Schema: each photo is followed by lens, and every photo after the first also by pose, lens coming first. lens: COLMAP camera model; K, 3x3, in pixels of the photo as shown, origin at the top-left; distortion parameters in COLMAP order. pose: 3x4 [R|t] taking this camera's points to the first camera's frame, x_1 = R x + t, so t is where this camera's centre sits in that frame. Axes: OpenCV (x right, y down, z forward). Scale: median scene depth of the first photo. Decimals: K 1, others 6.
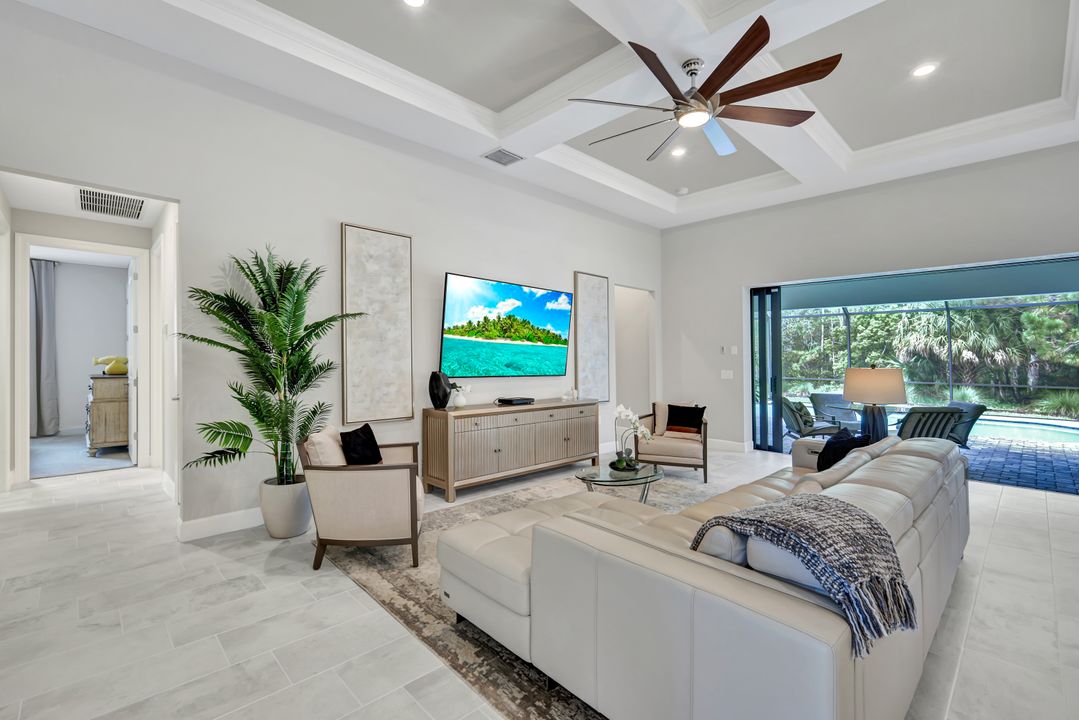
lens RADIAL K [[470.8, 0, 540.9], [0, 470.8, 355.4], [0, 0, 1]] dist [0.001404, -0.000268]
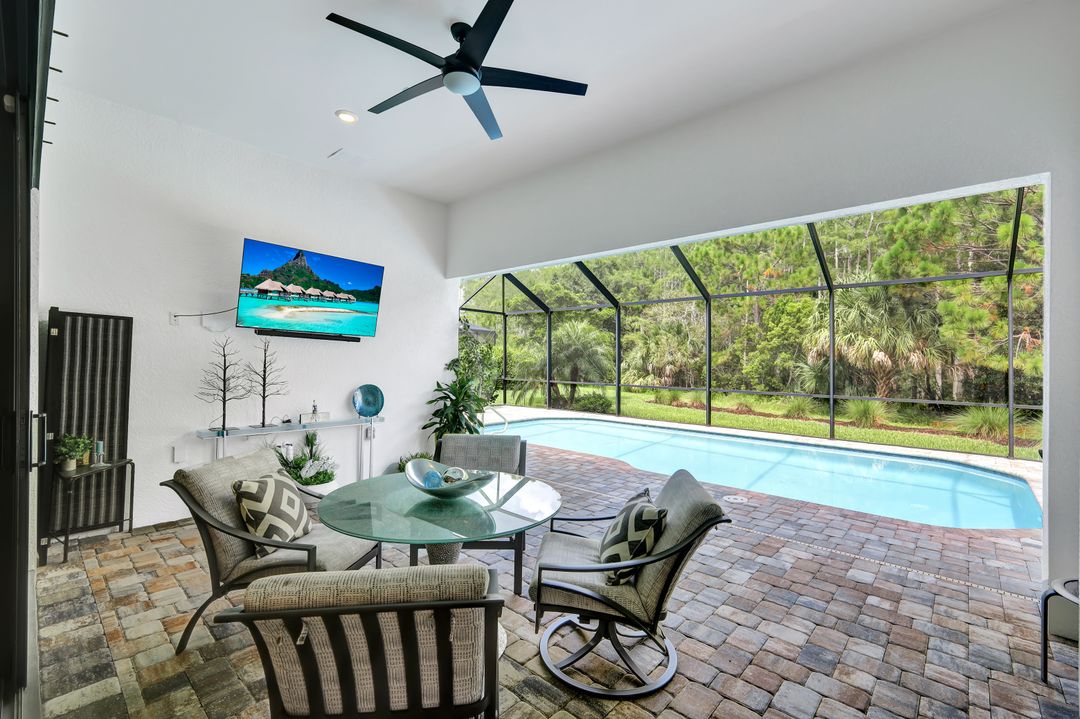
lens RADIAL K [[471.0, 0, 540.5], [0, 471.0, 360.1], [0, 0, 1]] dist [0.001754, 0.000216]
pose [[0.997558, 0.004030, 0.069722, 0.323962], [-0.004477, 0.999970, 0.006265, 0.003772], [-0.069695, -0.006562, 0.997547, 0.280987]]
